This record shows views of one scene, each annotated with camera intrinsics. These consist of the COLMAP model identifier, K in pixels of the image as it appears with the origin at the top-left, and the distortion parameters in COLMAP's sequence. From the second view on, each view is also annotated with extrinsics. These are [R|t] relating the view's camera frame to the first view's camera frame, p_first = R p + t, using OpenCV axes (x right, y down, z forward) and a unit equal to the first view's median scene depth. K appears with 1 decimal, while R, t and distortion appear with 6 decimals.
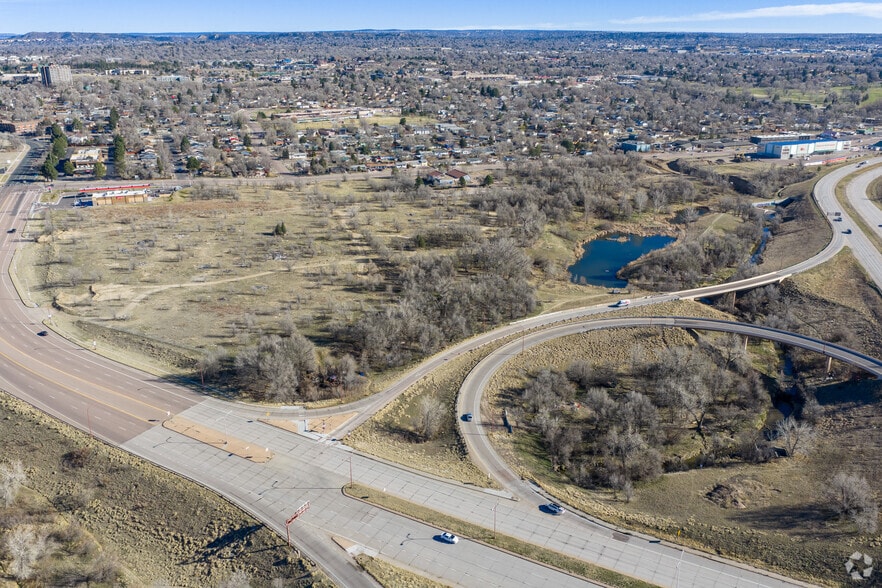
lens RADIAL K [[720.2, 0, 441.0], [0, 720.2, 294.0], [0, 0, 1]] dist [0.015145, -0.021162]
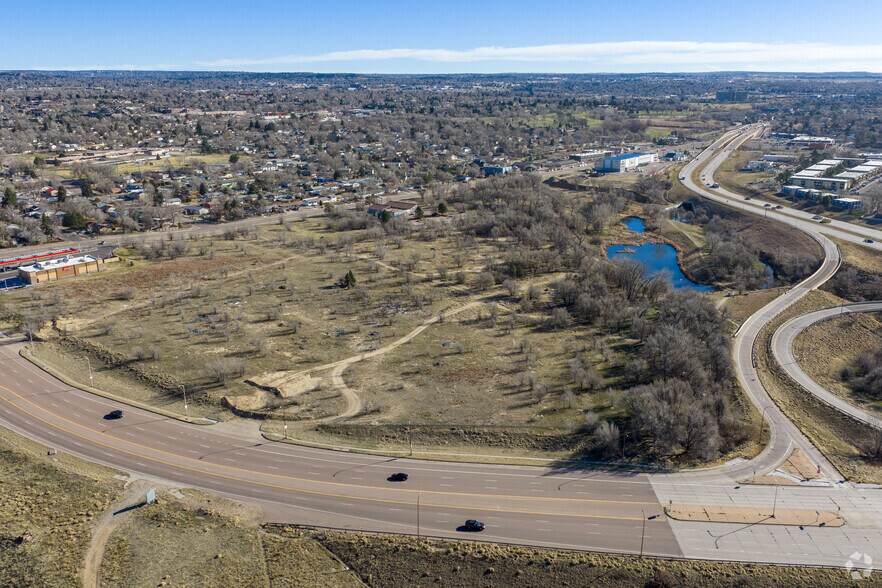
lens RADIAL K [[736.9, 0, 443.3], [0, 736.9, 295.0], [0, 0, 1]] dist [0.011267, -0.014921]
pose [[0.888716, -0.132870, 0.438781, -0.472899], [0.157348, 0.987347, -0.019711, -0.037417], [-0.430610, 0.086559, 0.898378, 0.203566]]
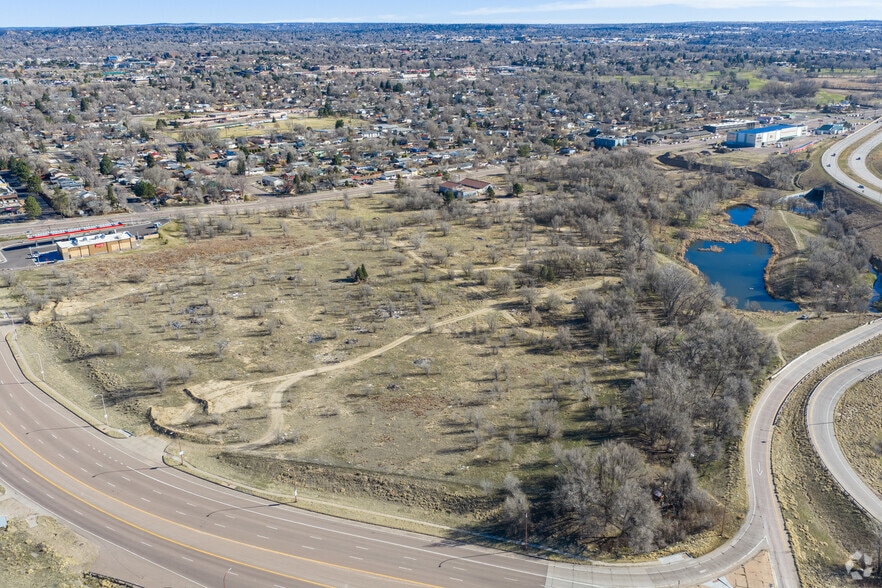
lens RADIAL K [[740.7, 0, 441.0], [0, 740.7, 294.0], [0, 0, 1]] dist [0.007467, -0.006020]
pose [[0.969276, -0.091620, 0.228273, -0.308295], [0.091660, 0.995736, 0.010453, -0.065100], [-0.228258, 0.010791, 0.973541, 0.205120]]
